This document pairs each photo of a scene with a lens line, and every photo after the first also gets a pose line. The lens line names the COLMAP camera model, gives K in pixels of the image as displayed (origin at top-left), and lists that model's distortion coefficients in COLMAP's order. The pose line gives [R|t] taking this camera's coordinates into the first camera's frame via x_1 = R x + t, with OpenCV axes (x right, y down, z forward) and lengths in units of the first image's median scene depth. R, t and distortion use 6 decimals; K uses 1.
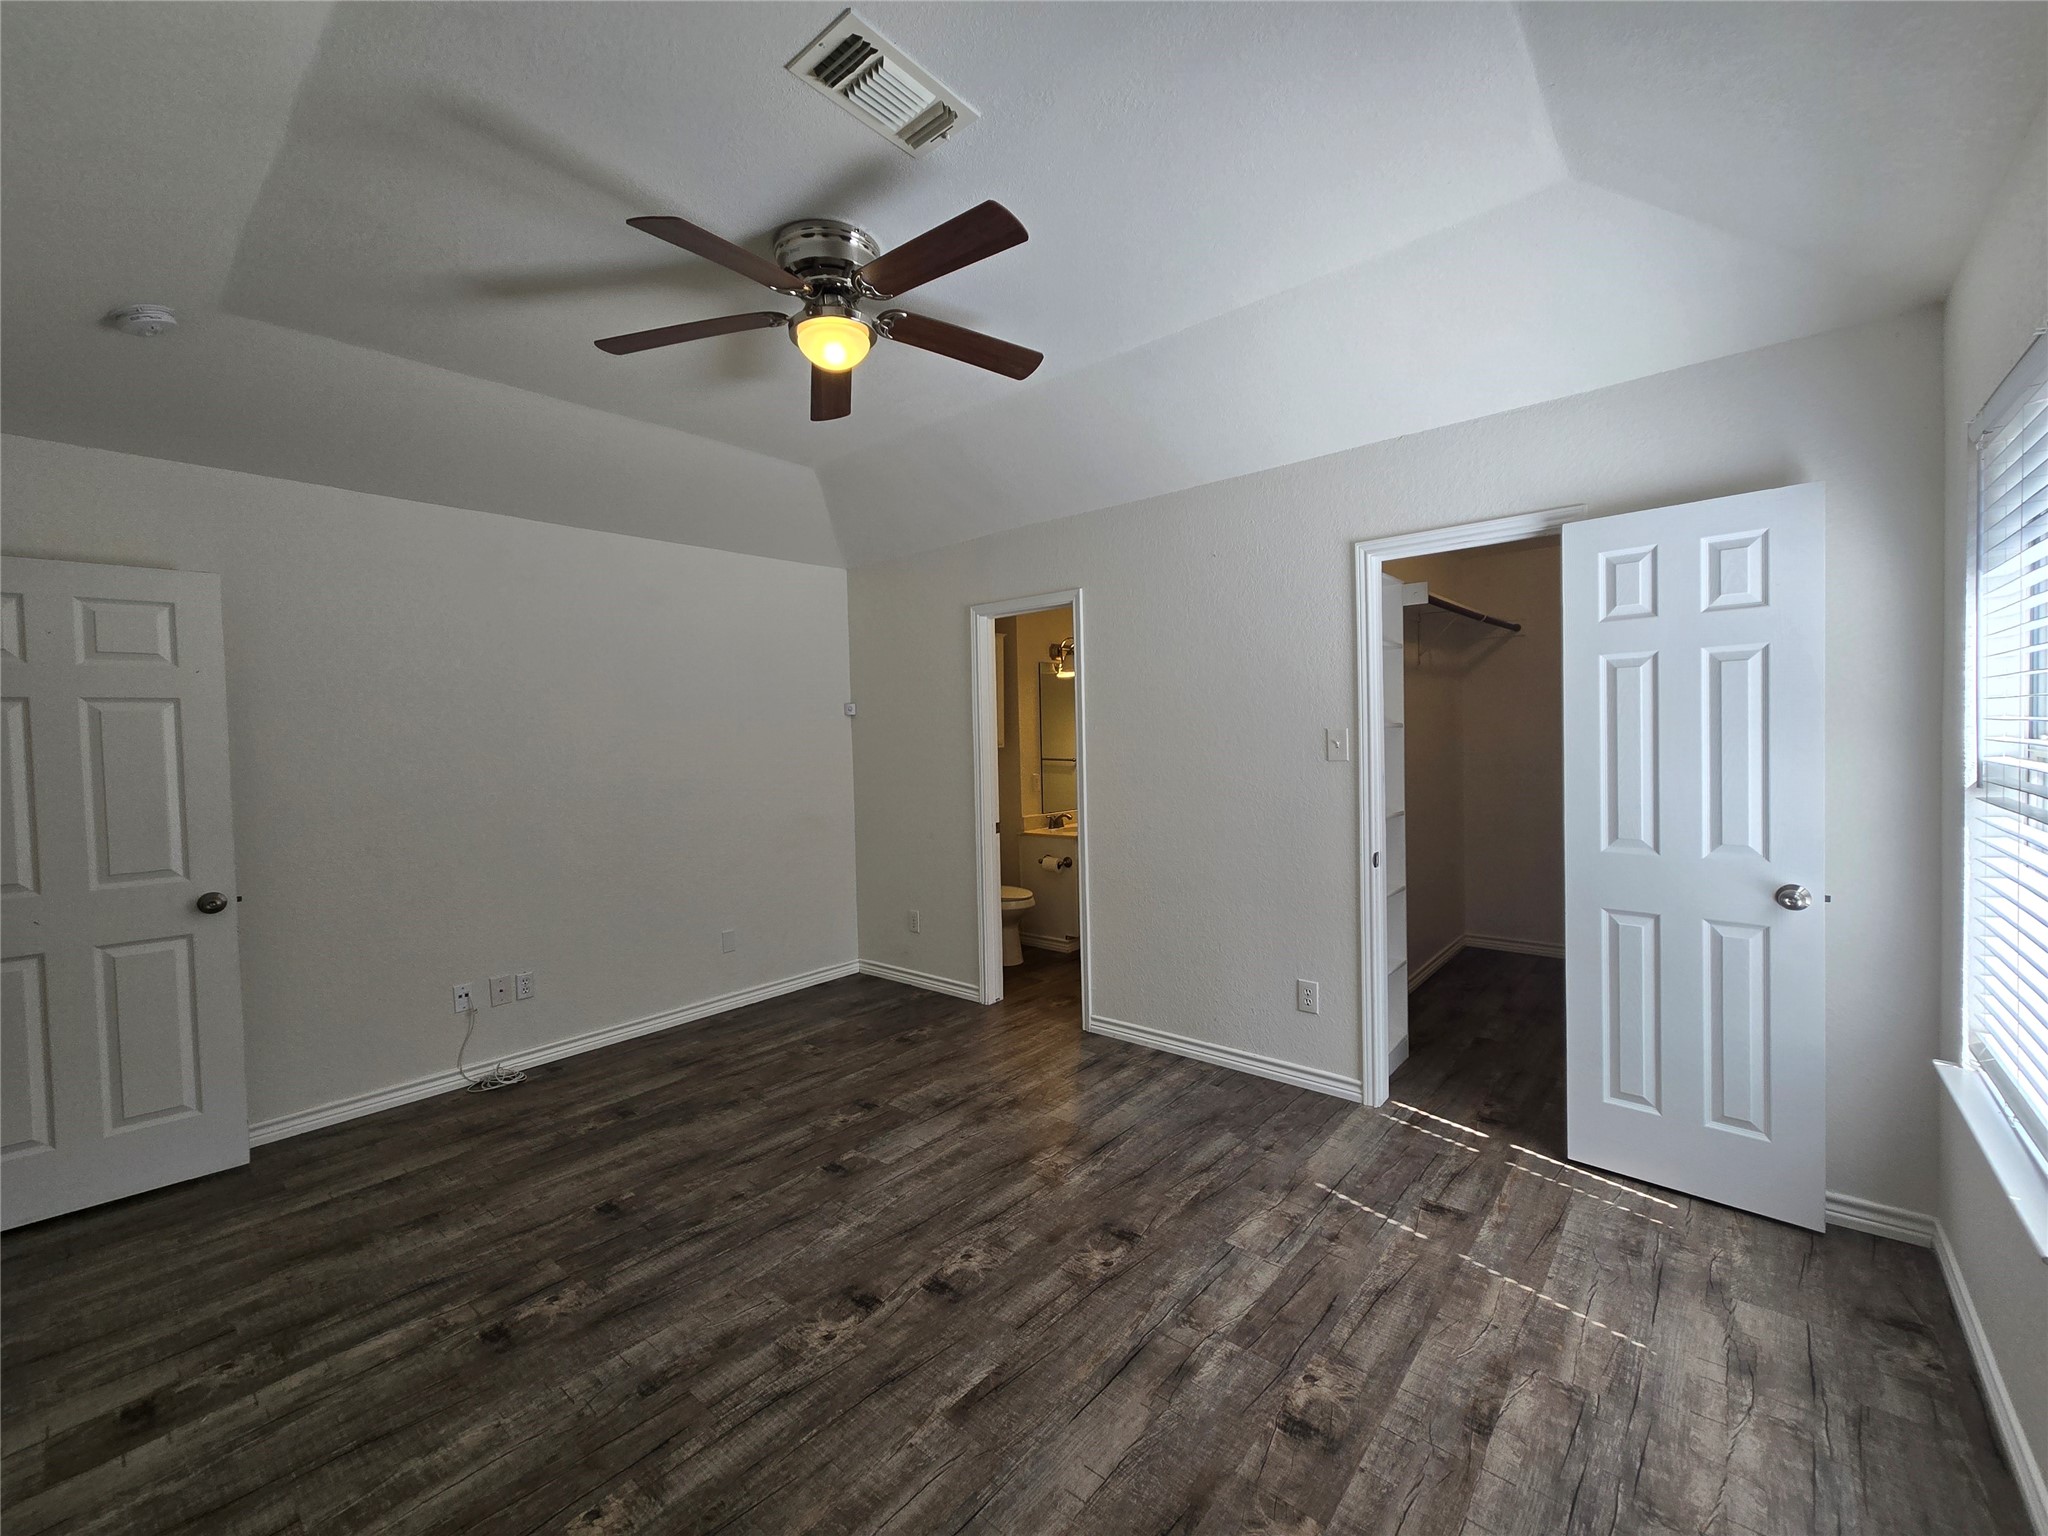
lens RADIAL K [[835.0, 0, 1016.8], [0, 835.0, 755.0], [0, 0, 1]] dist [0.001117, 0.000188]
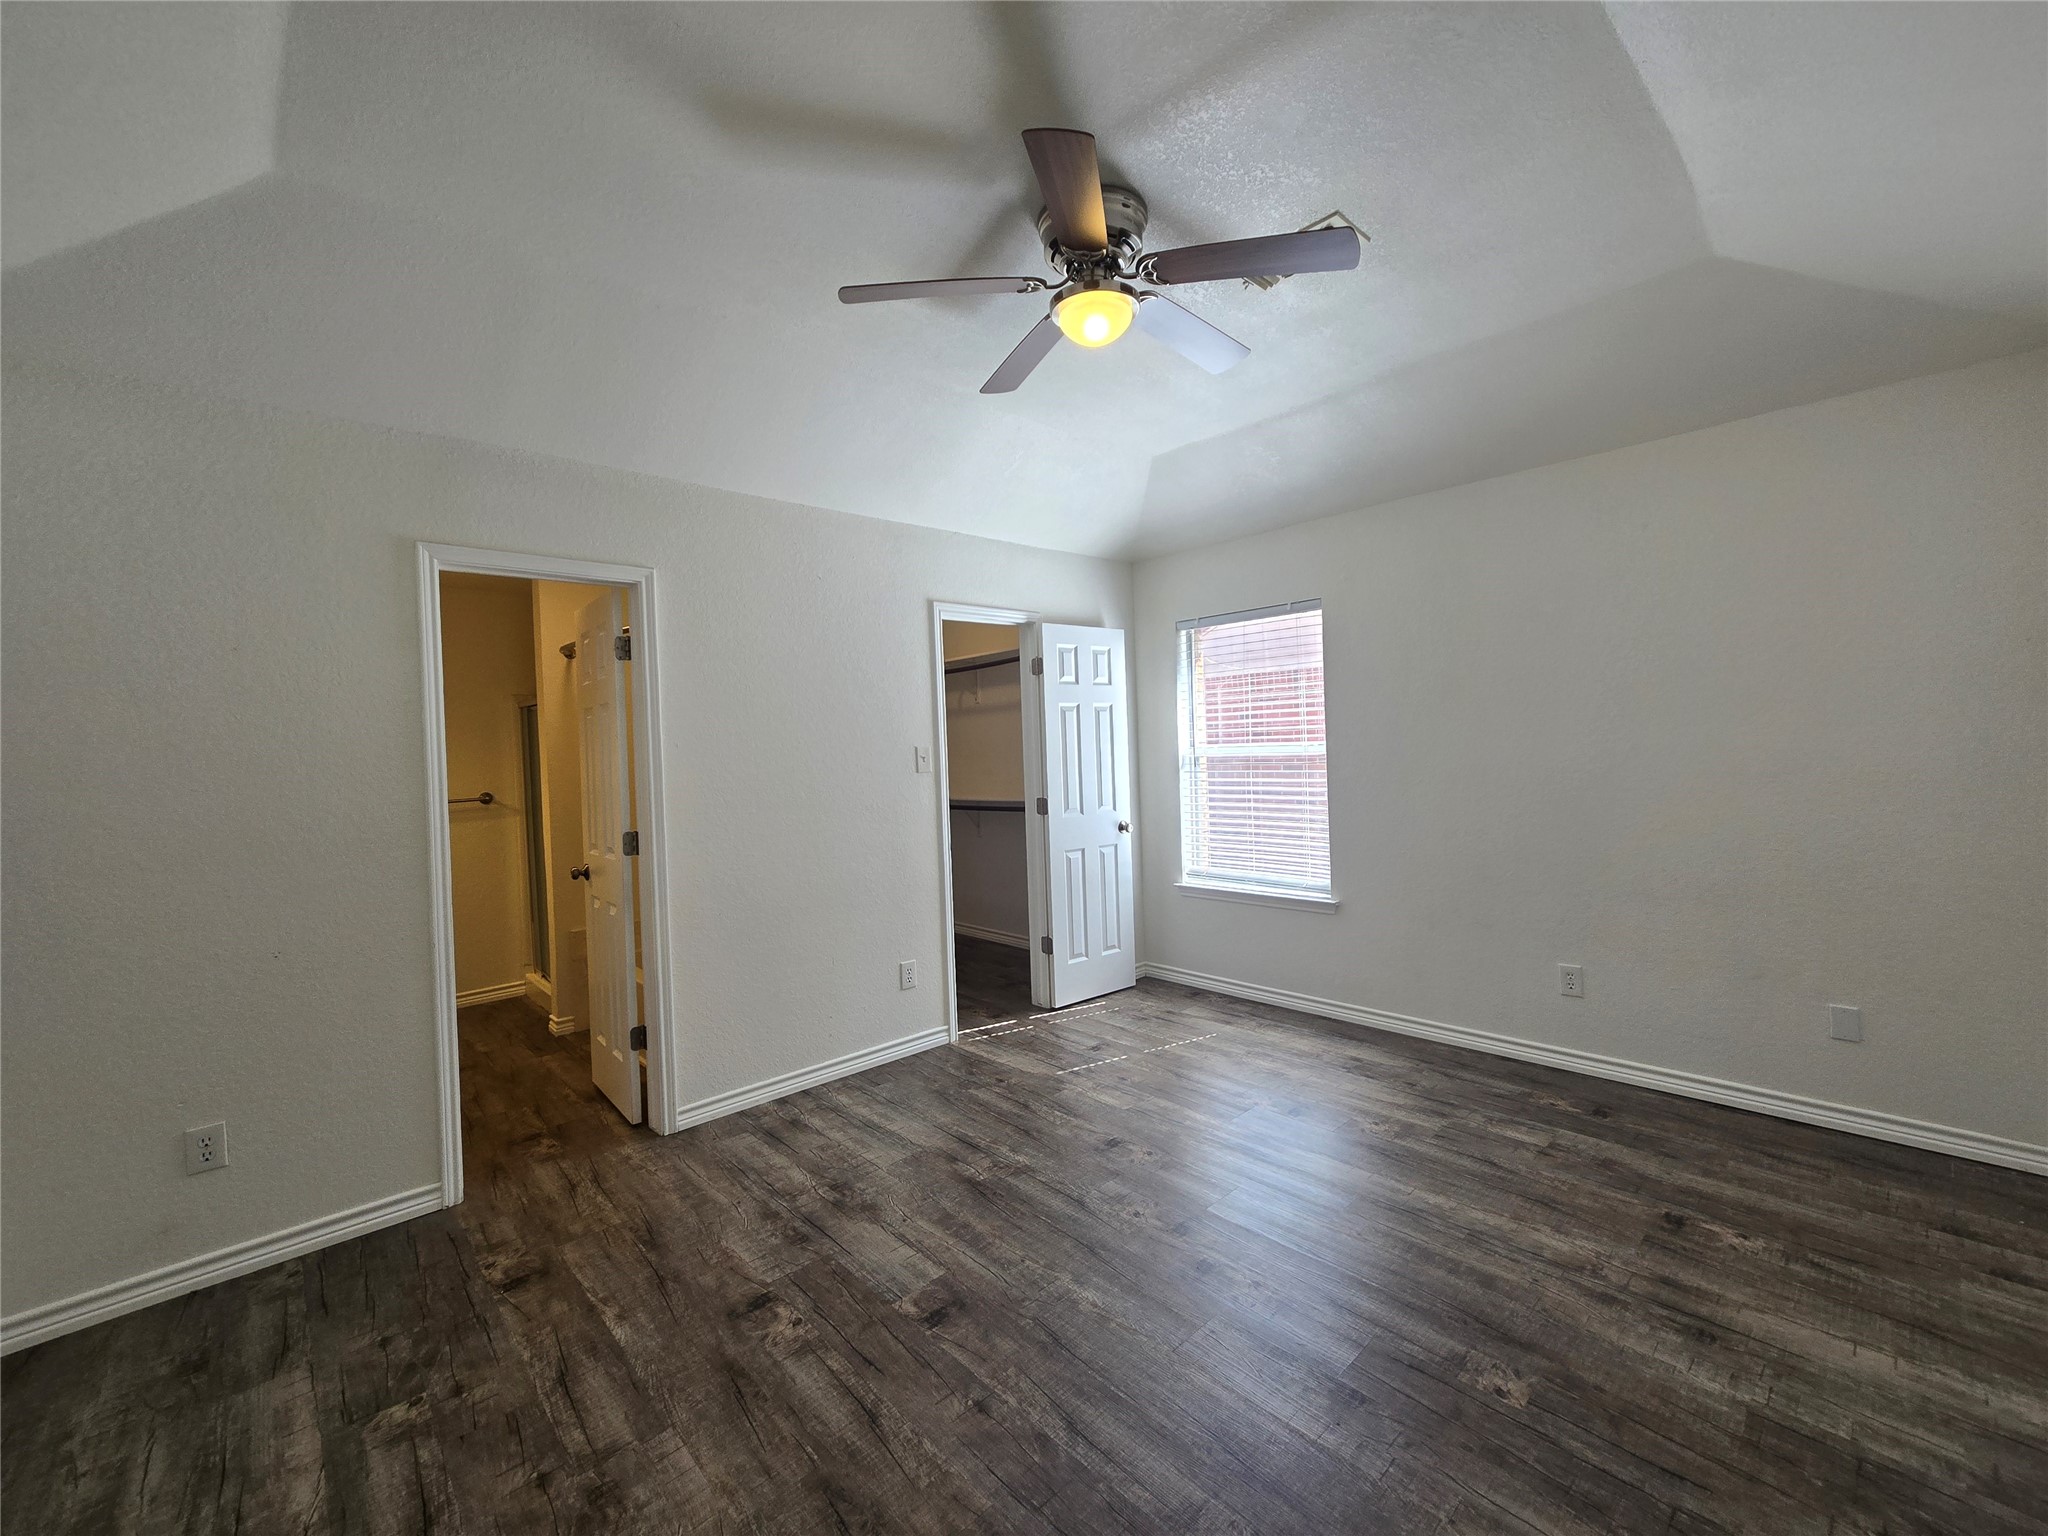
lens RADIAL K [[838.7, 0, 1028.2], [0, 838.7, 759.1], [0, 0, 1]] dist [-0.001299, 0.001124]
pose [[0.116498, 0.009163, 0.993149, -0.879974], [0.057529, 0.998216, -0.015958, 0.016745], [-0.991523, 0.058994, 0.115763, 0.744440]]
